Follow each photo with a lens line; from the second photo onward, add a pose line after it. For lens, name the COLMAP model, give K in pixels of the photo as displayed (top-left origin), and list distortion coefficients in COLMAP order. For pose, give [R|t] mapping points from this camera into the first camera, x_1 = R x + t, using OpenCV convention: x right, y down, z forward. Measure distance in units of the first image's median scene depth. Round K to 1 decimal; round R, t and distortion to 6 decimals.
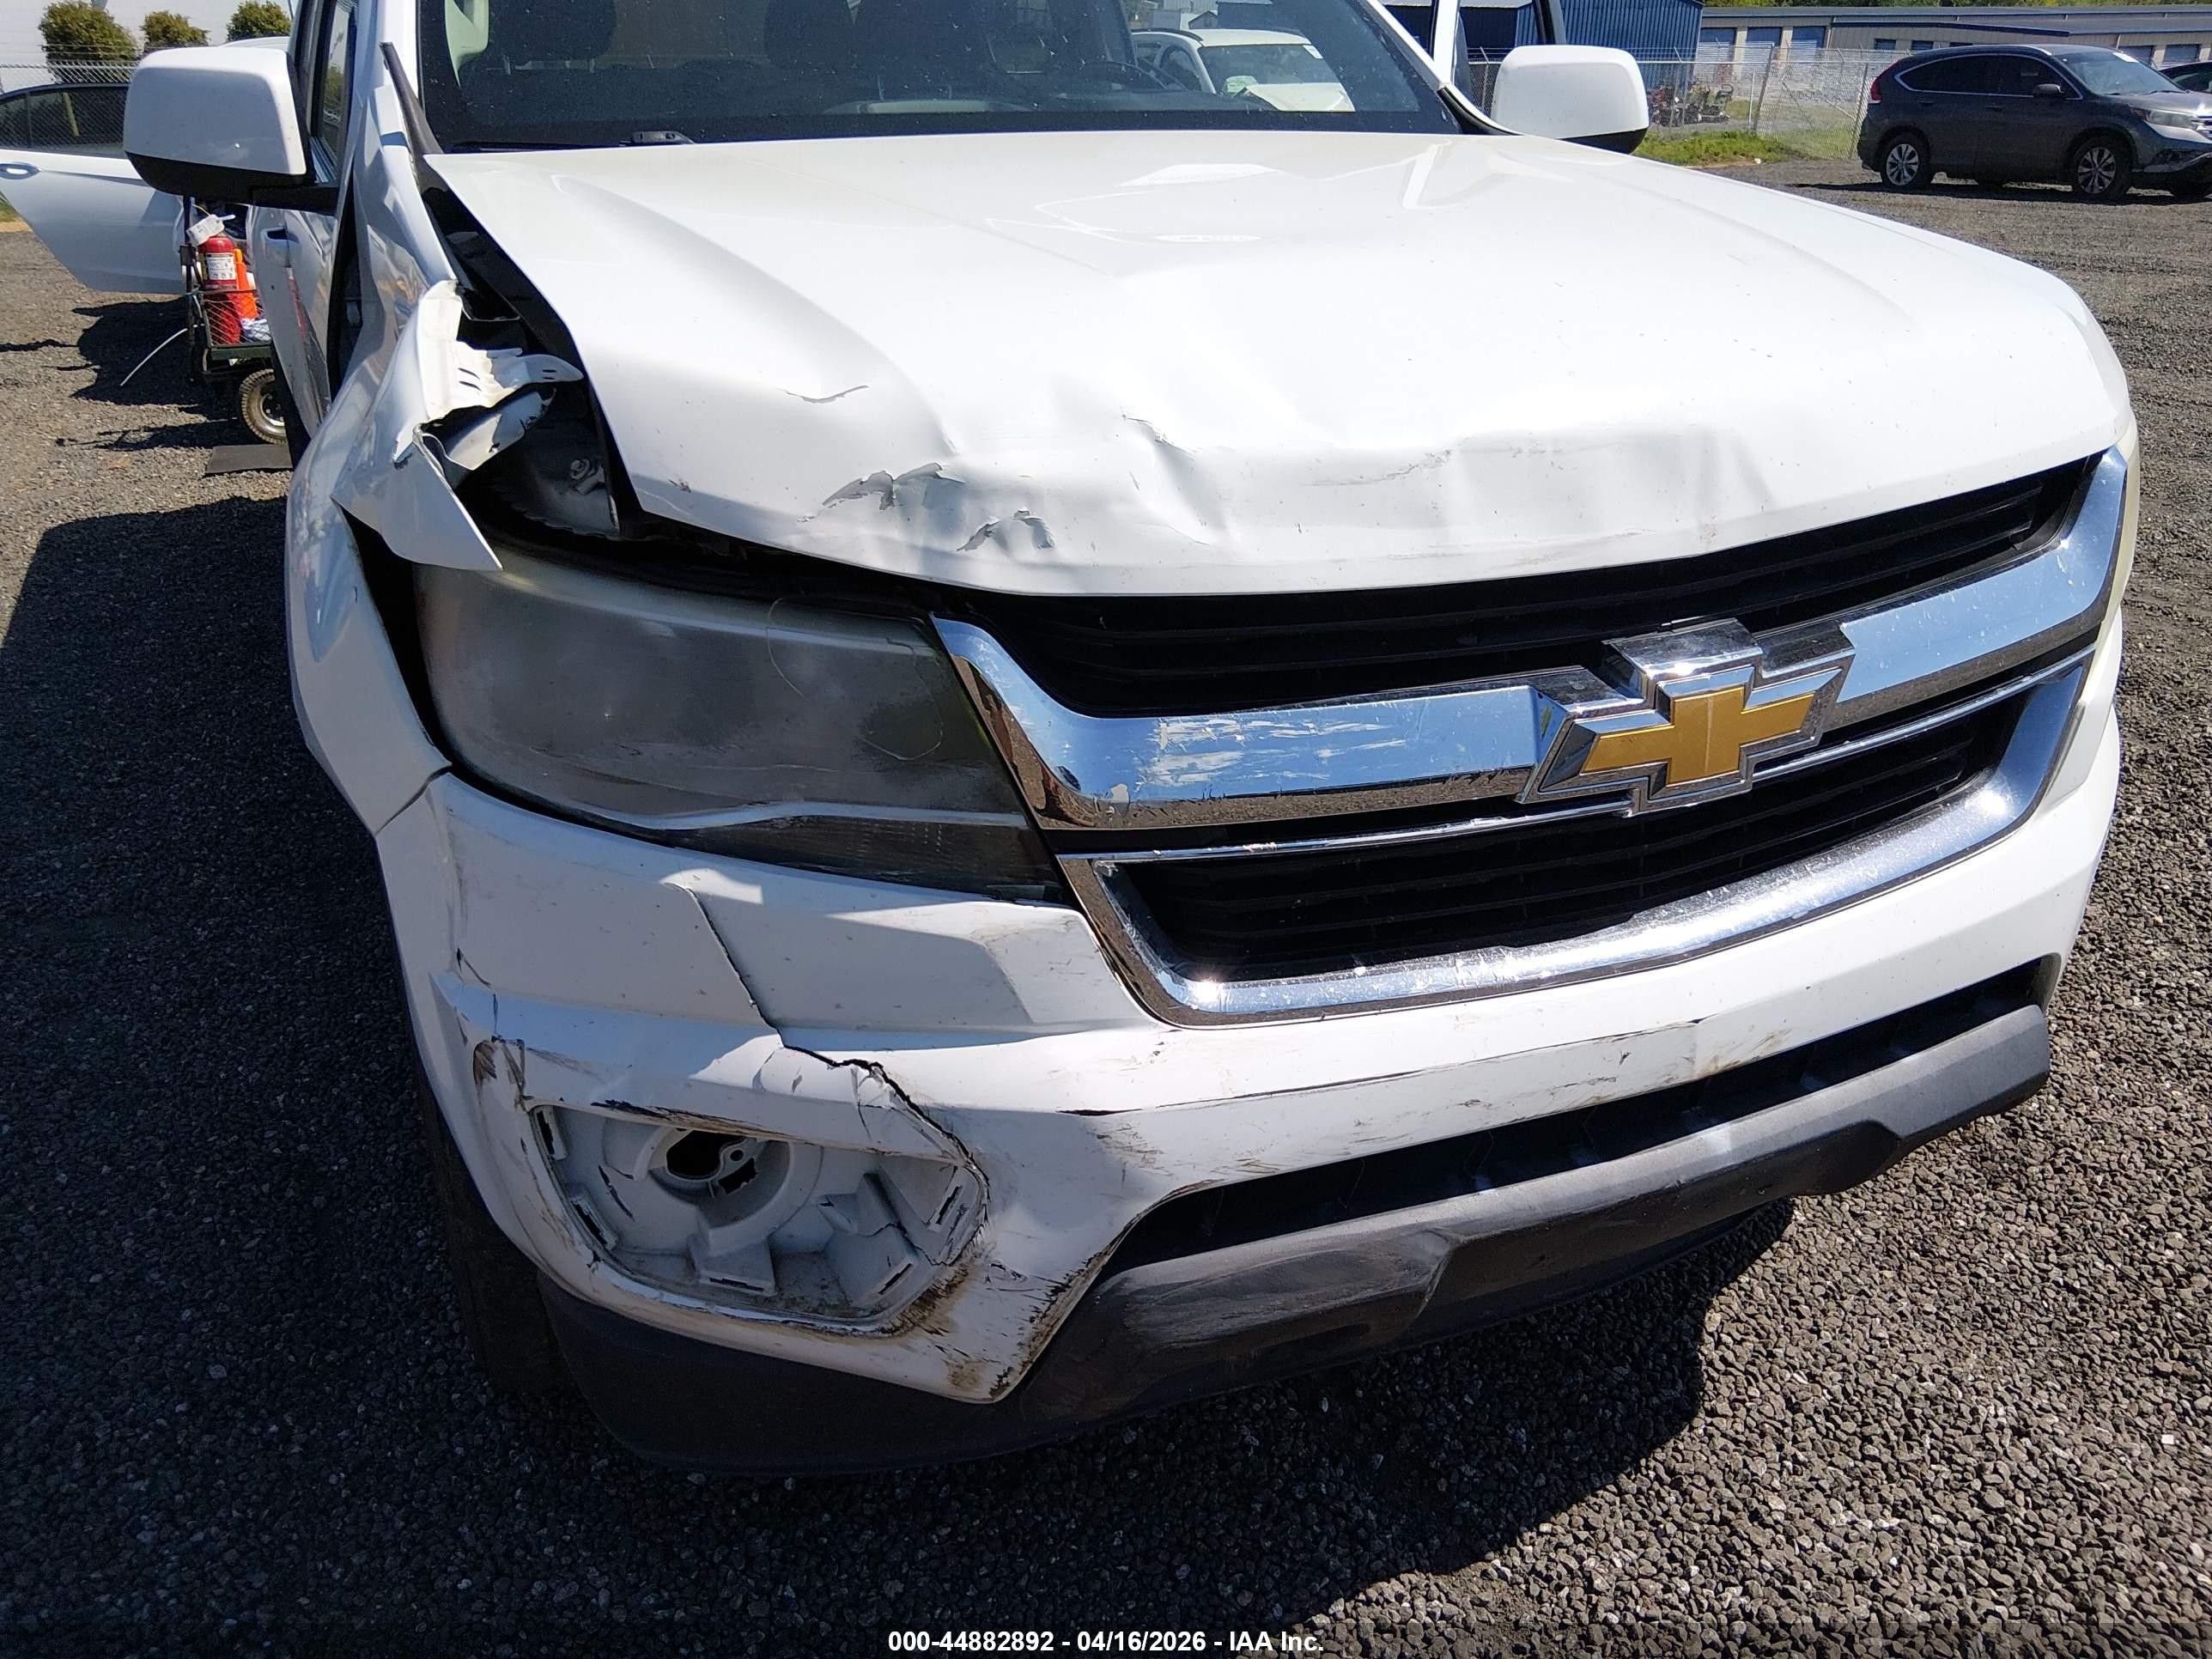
lens RADIAL K [[1707.1, 0, 1106.8], [0, 1707.1, 837.8], [0, 0, 1]] dist [0.105087, -0.165741]
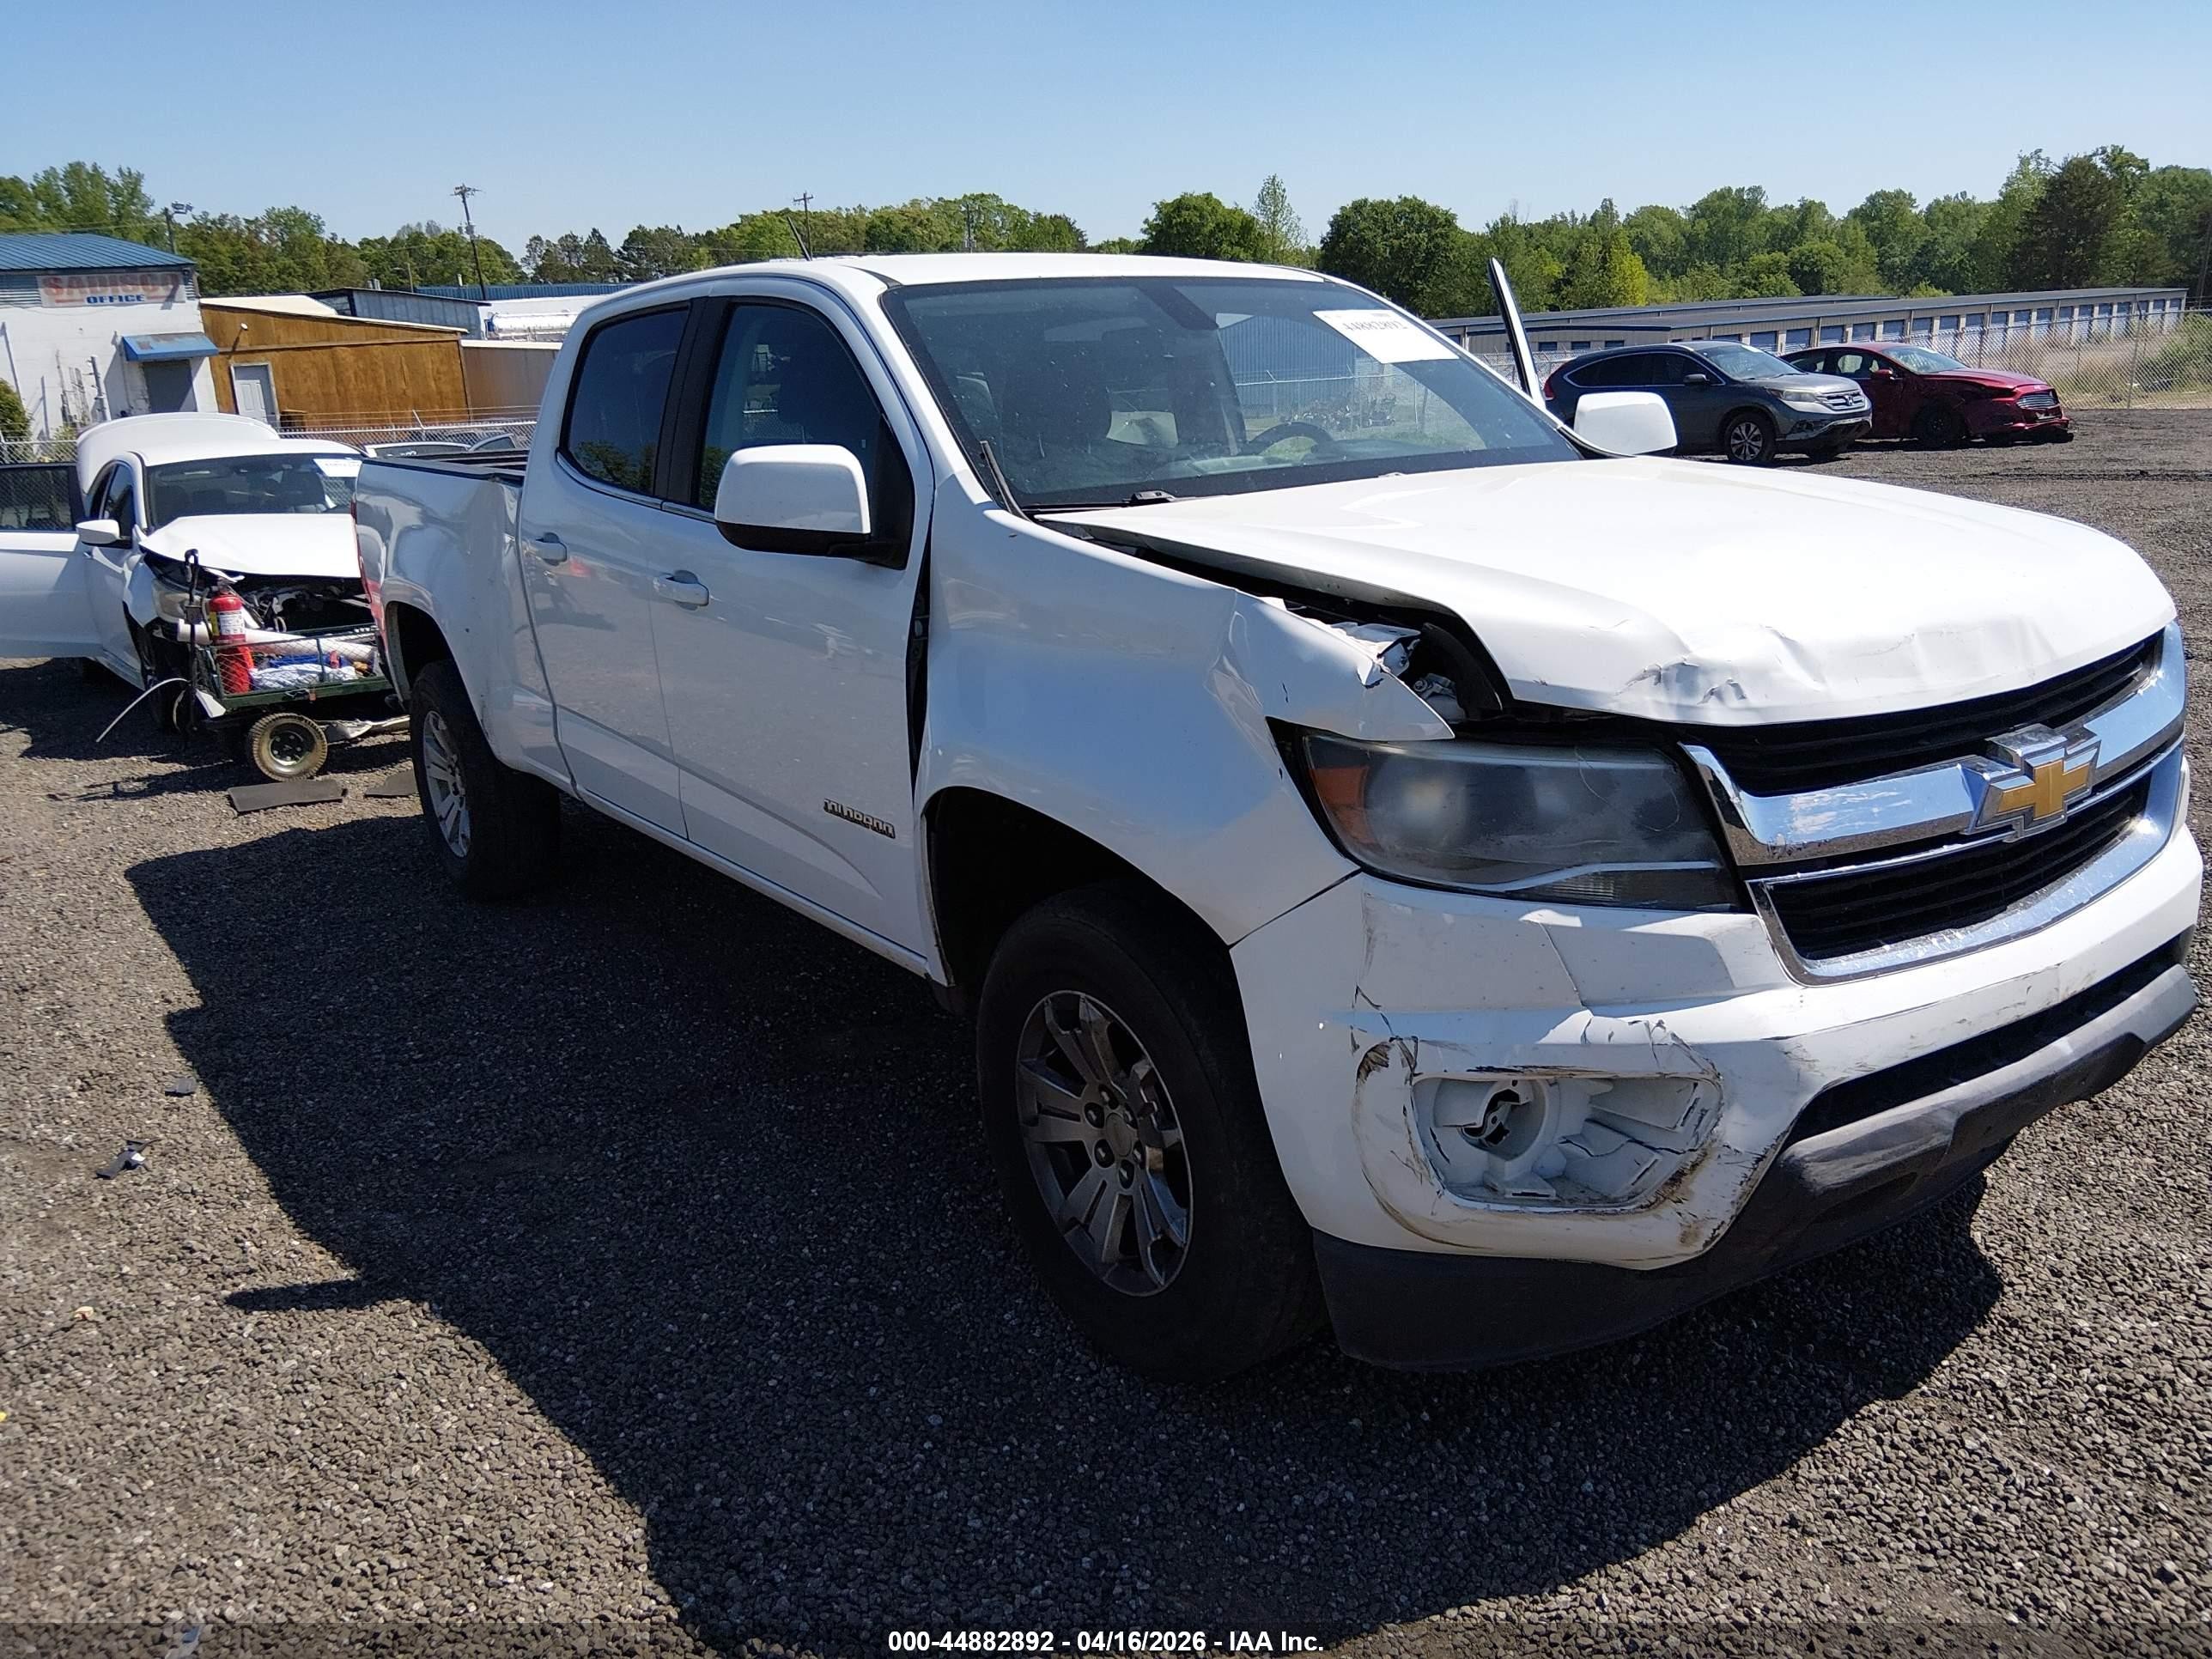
lens RADIAL K [[1707.9, 0, 1106.0], [0, 1707.9, 829.5], [0, 0, 1]] dist [0.080632, -0.132995]
pose [[0.983402, -0.087456, 0.158971, -0.823412], [0.112955, 0.980765, -0.159192, 0.143375], [-0.141990, 0.174506, 0.974365, -0.512379]]
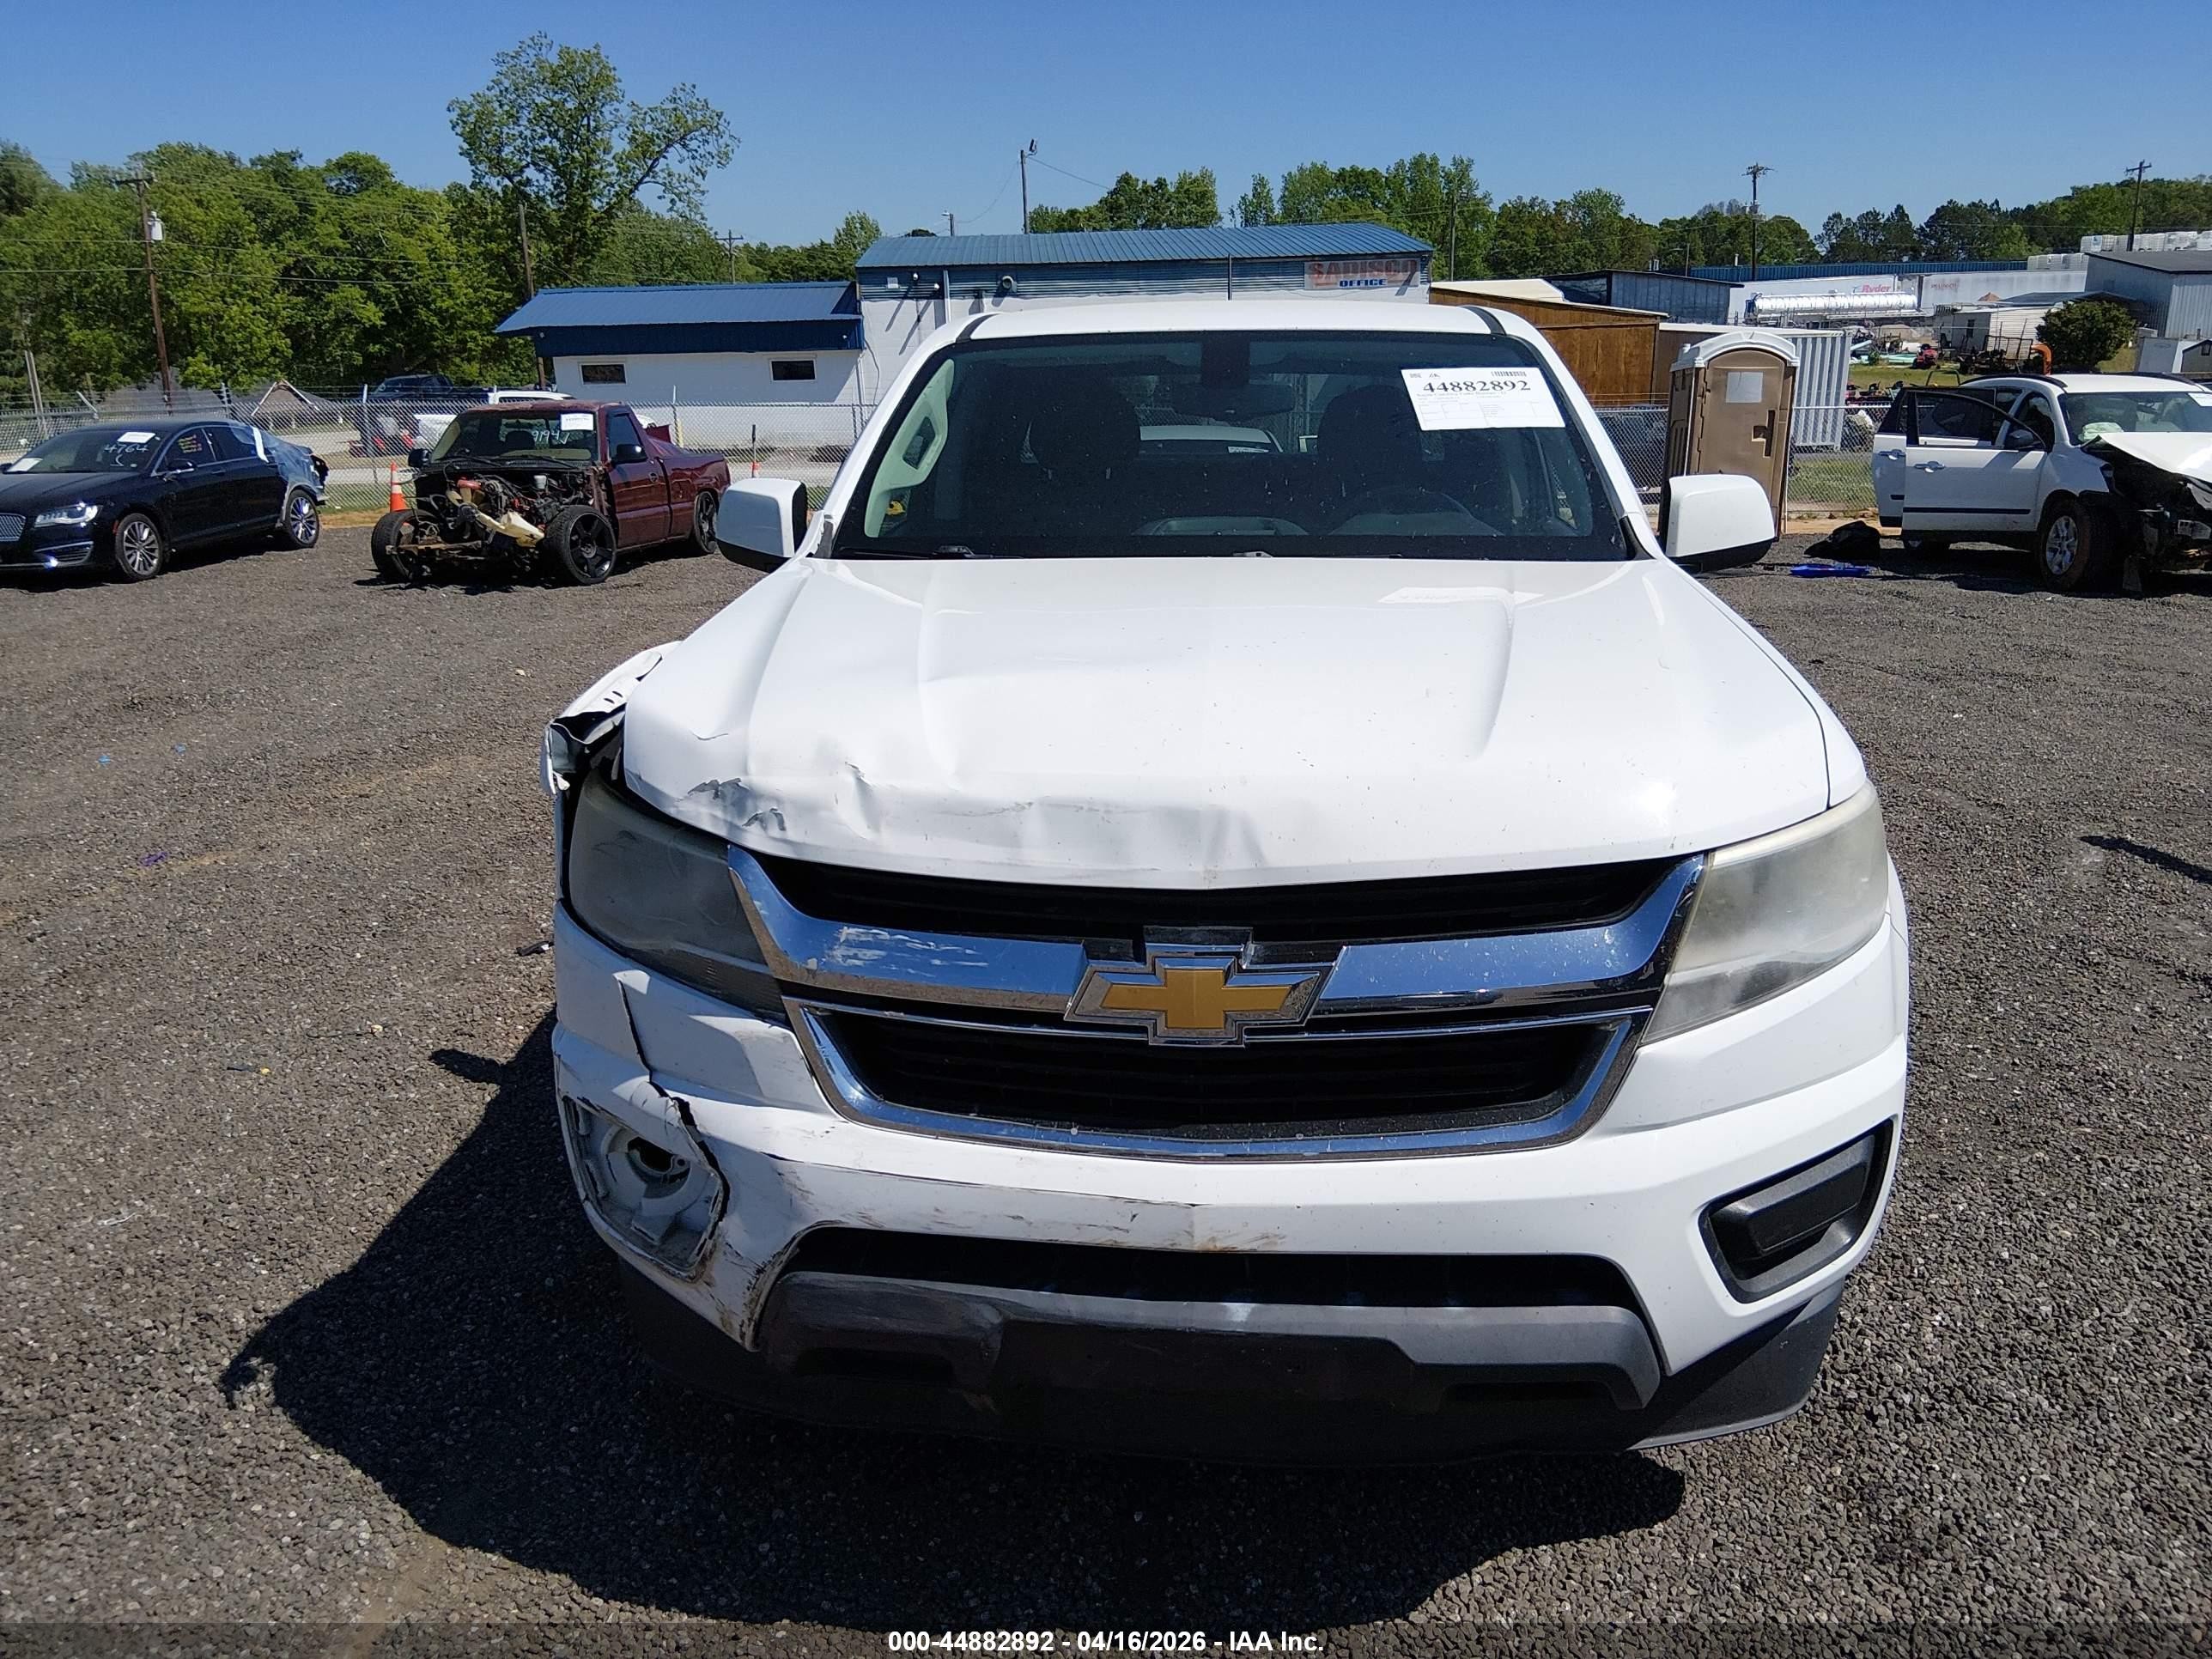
lens RADIAL K [[1696.8, 0, 1099.7], [0, 1696.8, 824.9], [0, 0, 1]] dist [0.099399, -0.174067]
pose [[0.865852, 0.119890, -0.485722, 0.937332], [-0.200900, 0.972468, -0.118094, -0.016396], [0.458191, 0.199833, 0.866099, -0.310050]]
